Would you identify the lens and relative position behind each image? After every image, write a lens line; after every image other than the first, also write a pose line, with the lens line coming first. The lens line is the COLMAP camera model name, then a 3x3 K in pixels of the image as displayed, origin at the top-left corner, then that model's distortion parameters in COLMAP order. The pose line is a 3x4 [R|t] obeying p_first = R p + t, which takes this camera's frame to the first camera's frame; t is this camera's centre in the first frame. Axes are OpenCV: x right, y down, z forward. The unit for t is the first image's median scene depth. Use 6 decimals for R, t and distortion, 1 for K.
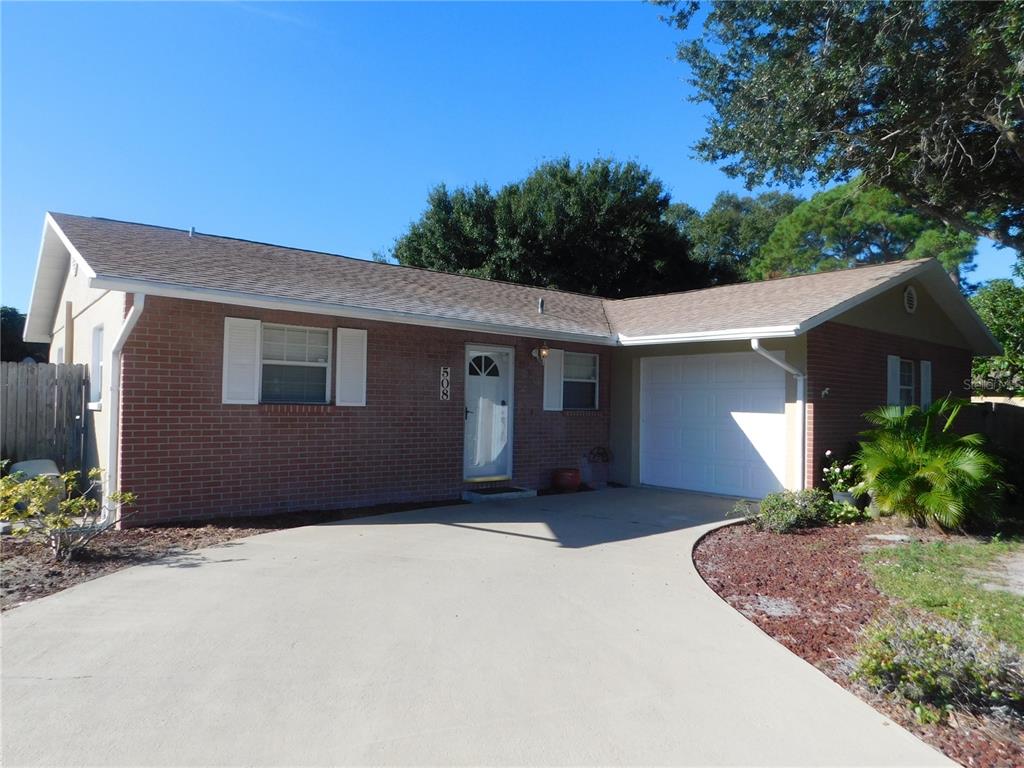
lens RADIAL K [[672.2, 0, 513.2], [0, 672.2, 381.9], [0, 0, 1]] dist [-0.074619, 0.059901]
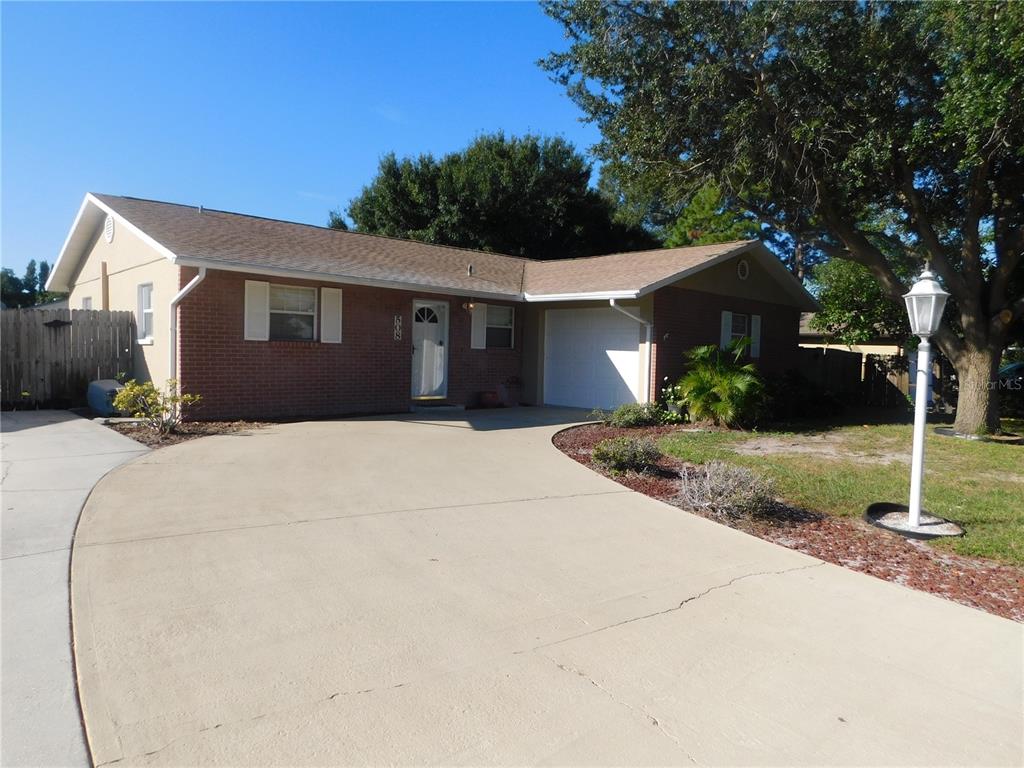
lens RADIAL K [[672.2, 0, 513.2], [0, 672.2, 381.9], [0, 0, 1]] dist [-0.074619, 0.059901]
pose [[0.996858, 0.003637, 0.079124, 0.023160], [-0.009680, 0.997052, 0.076122, 0.005525], [-0.078613, -0.076649, 0.993954, -0.350958]]
